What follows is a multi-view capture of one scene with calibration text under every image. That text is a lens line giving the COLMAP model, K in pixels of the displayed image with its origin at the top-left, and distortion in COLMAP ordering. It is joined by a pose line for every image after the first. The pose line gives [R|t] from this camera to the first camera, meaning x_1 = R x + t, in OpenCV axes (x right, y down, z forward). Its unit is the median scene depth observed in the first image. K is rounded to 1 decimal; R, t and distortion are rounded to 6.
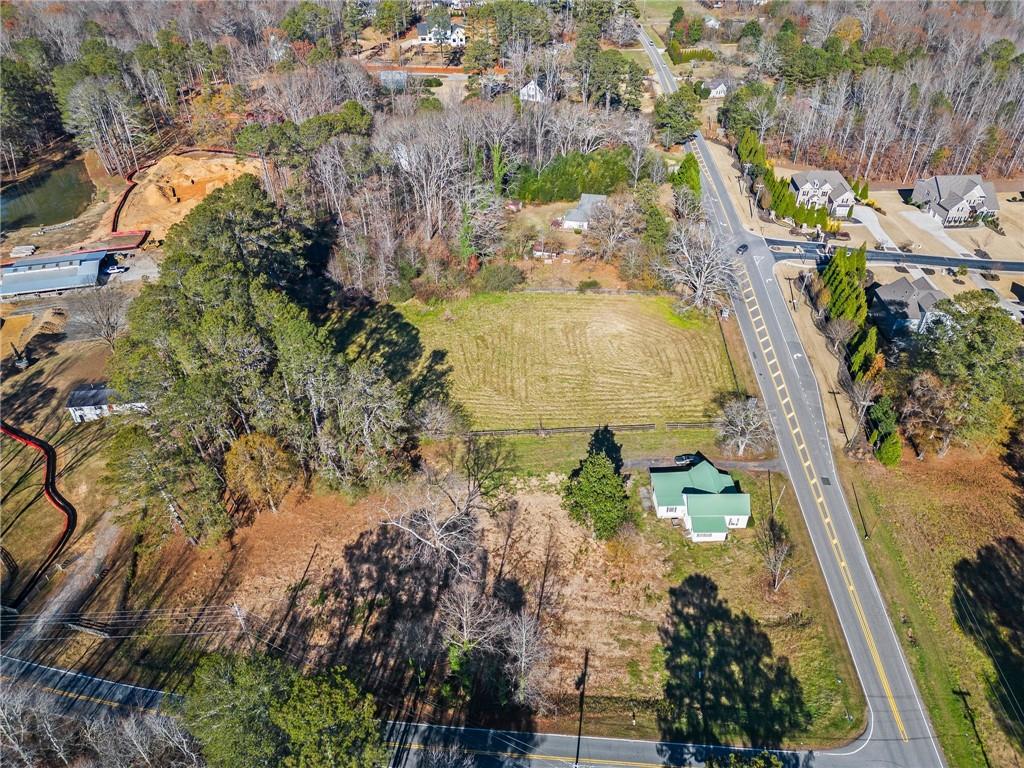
lens RADIAL K [[719.2, 0, 508.1], [0, 719.2, 363.8], [0, 0, 1]] dist [0.101601, -0.096728]
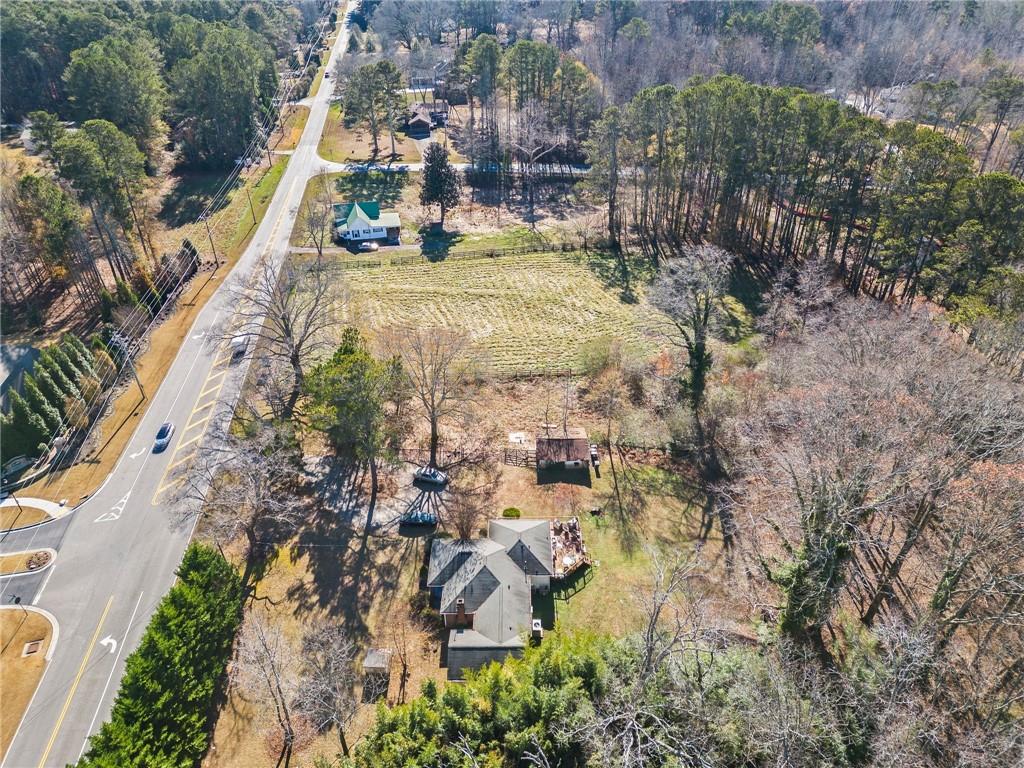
lens RADIAL K [[719.2, 0, 508.1], [0, 719.2, 363.8], [0, 0, 1]] dist [0.101601, -0.096728]
pose [[-0.978907, 0.120929, -0.164673, 0.279671], [-0.108581, 0.374819, 0.920718, -1.086888], [0.173064, 0.919177, -0.353782, 1.931767]]
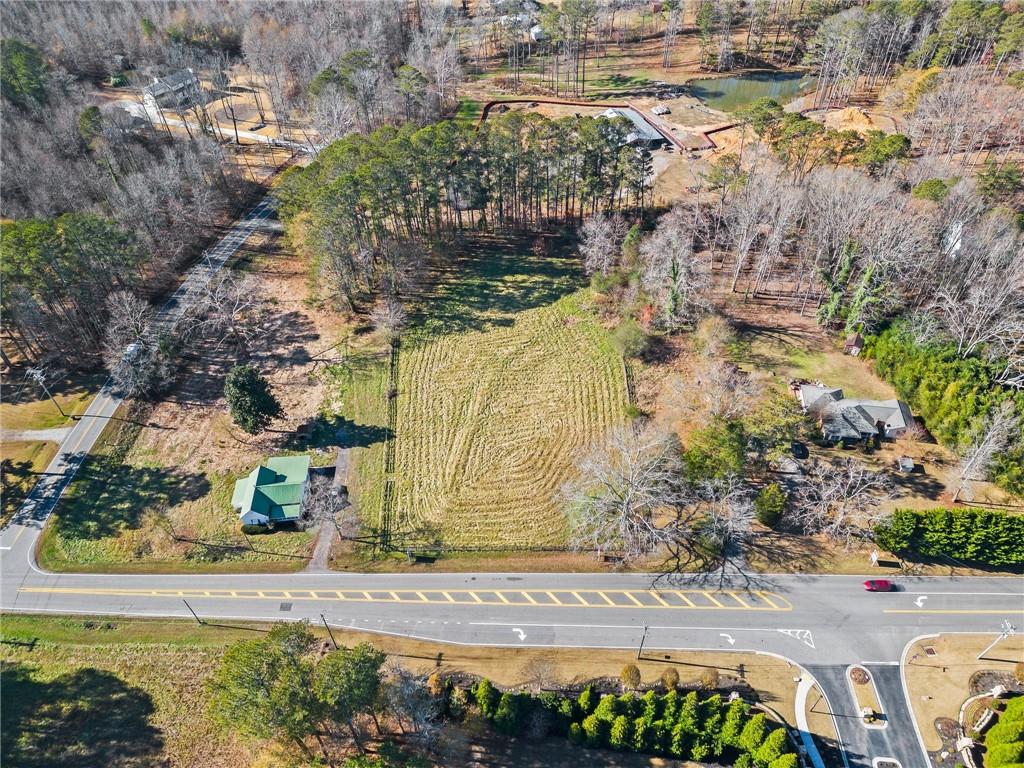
lens RADIAL K [[719.2, 0, 508.1], [0, 719.2, 363.8], [0, 0, 1]] dist [0.101601, -0.096728]
pose [[0.059808, 0.684739, -0.726330, 1.044399], [-0.567062, 0.622129, 0.539812, -0.797739], [0.821501, 0.379589, 0.425498, 0.809933]]
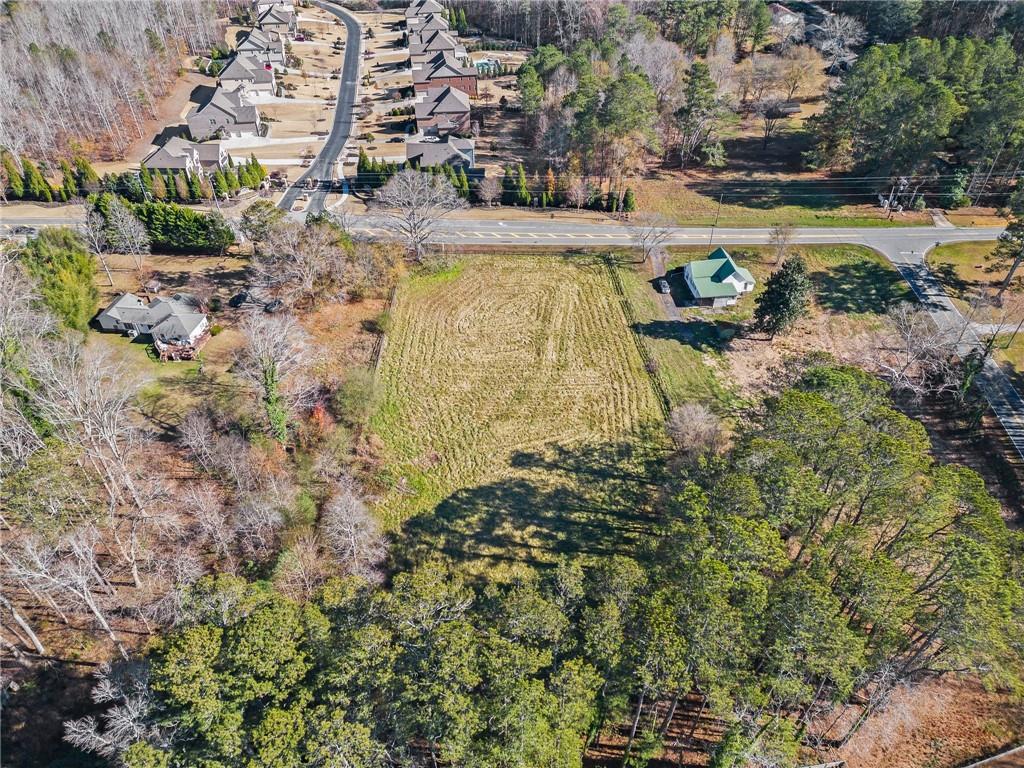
lens RADIAL K [[719.2, 0, 508.1], [0, 719.2, 363.8], [0, 0, 1]] dist [0.101601, -0.096728]
pose [[-0.076853, -0.623234, 0.778250, -0.857654], [0.580176, 0.606845, 0.543263, -0.676136], [-0.810857, 0.493274, 0.314948, 1.053192]]
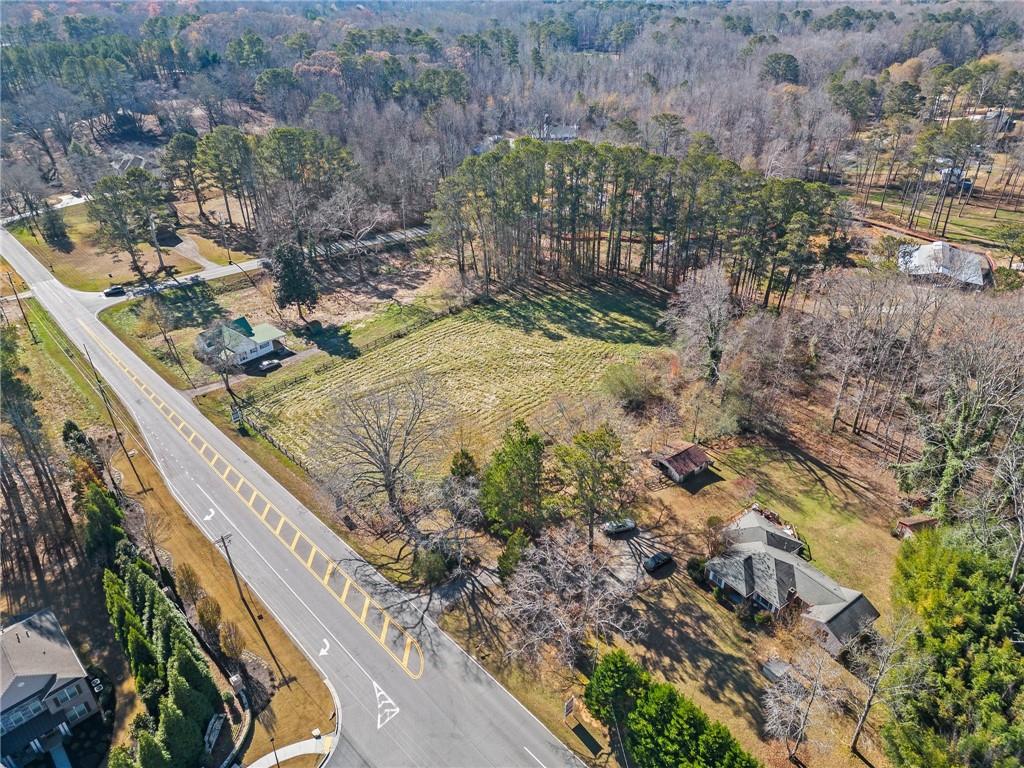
lens RADIAL K [[719.2, 0, 508.1], [0, 719.2, 363.8], [0, 0, 1]] dist [0.101601, -0.096728]
pose [[-0.666854, 0.376631, -0.643005, 0.834489], [-0.424000, 0.517814, 0.743029, -0.982012], [0.612805, 0.768126, -0.185615, 1.671955]]
